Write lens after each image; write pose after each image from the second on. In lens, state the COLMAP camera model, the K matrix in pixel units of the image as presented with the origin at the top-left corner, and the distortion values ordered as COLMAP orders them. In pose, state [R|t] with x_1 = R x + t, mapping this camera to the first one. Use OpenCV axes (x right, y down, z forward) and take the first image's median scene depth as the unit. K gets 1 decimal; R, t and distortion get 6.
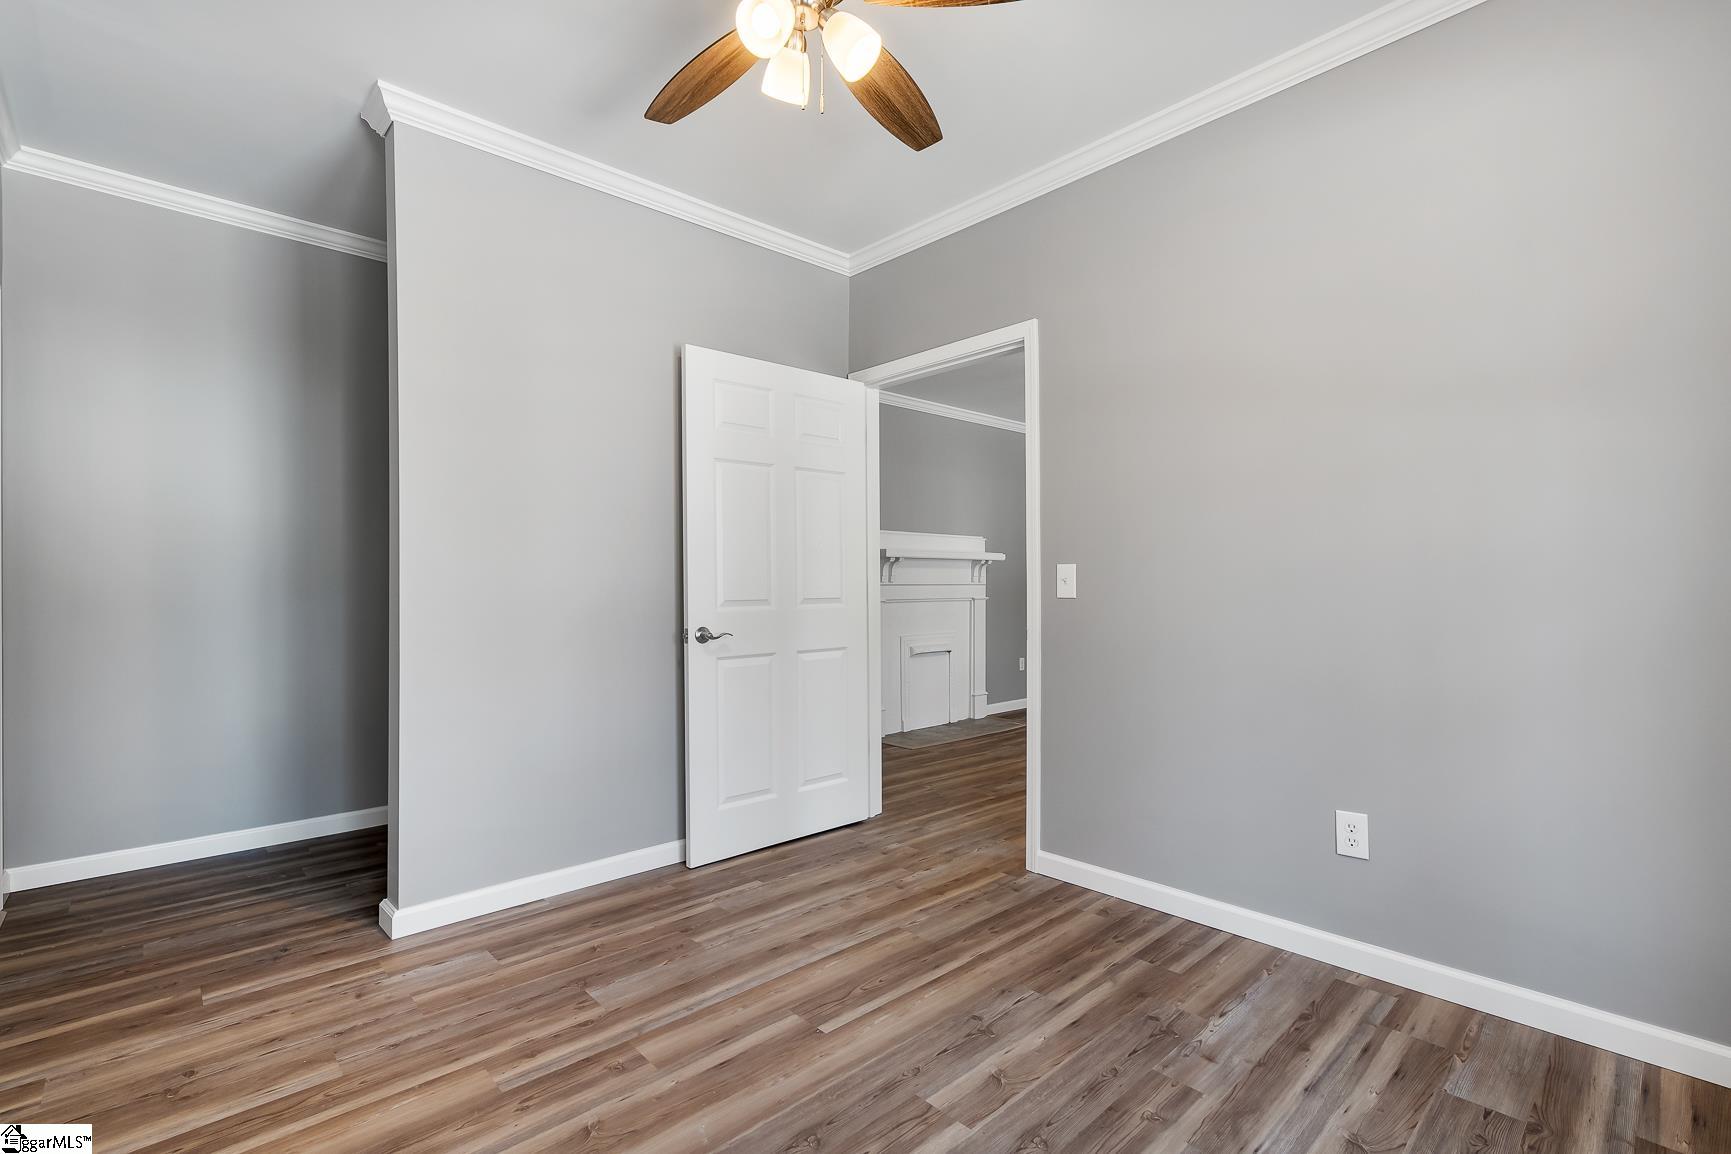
lens RADIAL K [[777.2, 0, 859.1], [0, 777.2, 573.2], [0, 0, 1]] dist [-0.001370, 0.000130]
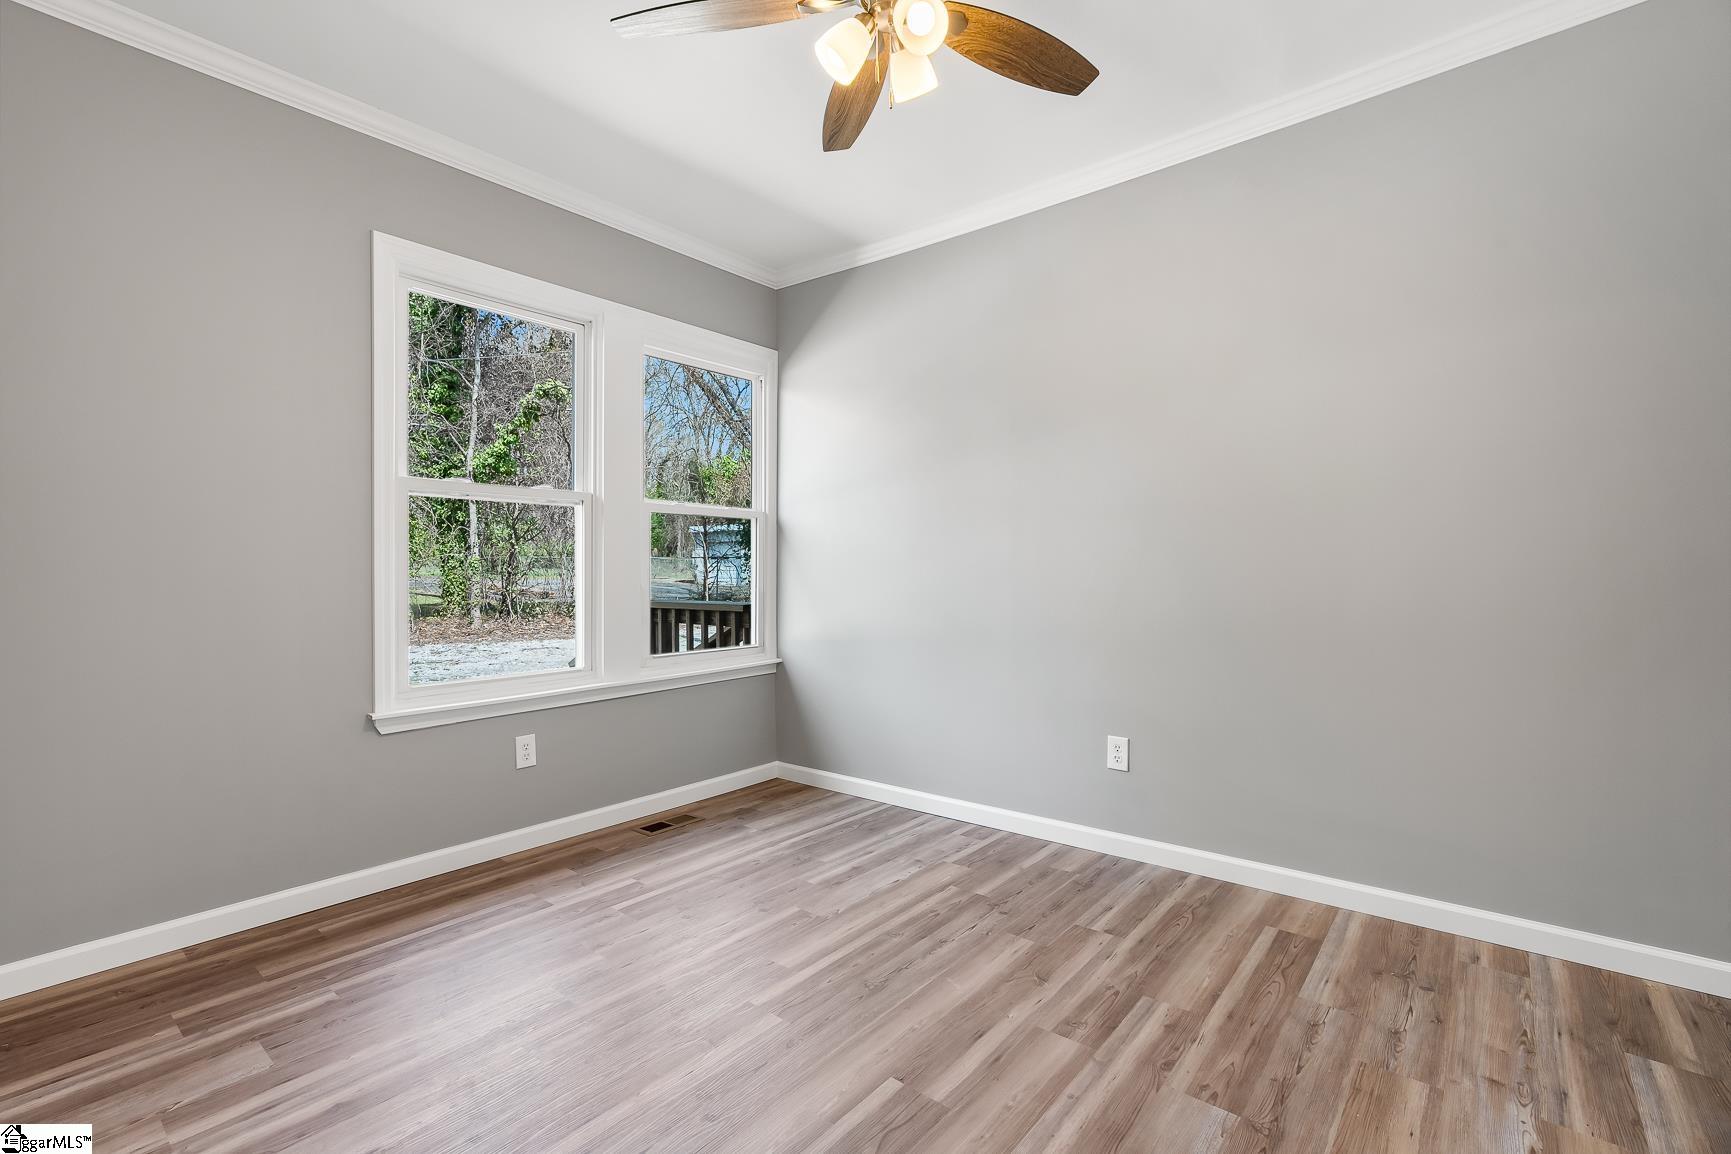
lens RADIAL K [[777.2, 0, 859.1], [0, 777.2, 573.2], [0, 0, 1]] dist [-0.001370, 0.000130]
pose [[-0.991221, 0.008142, -0.131965, 0.094076], [0.010290, 0.999825, -0.015607, 0.033877], [0.131815, -0.016828, -0.991131, 1.693279]]
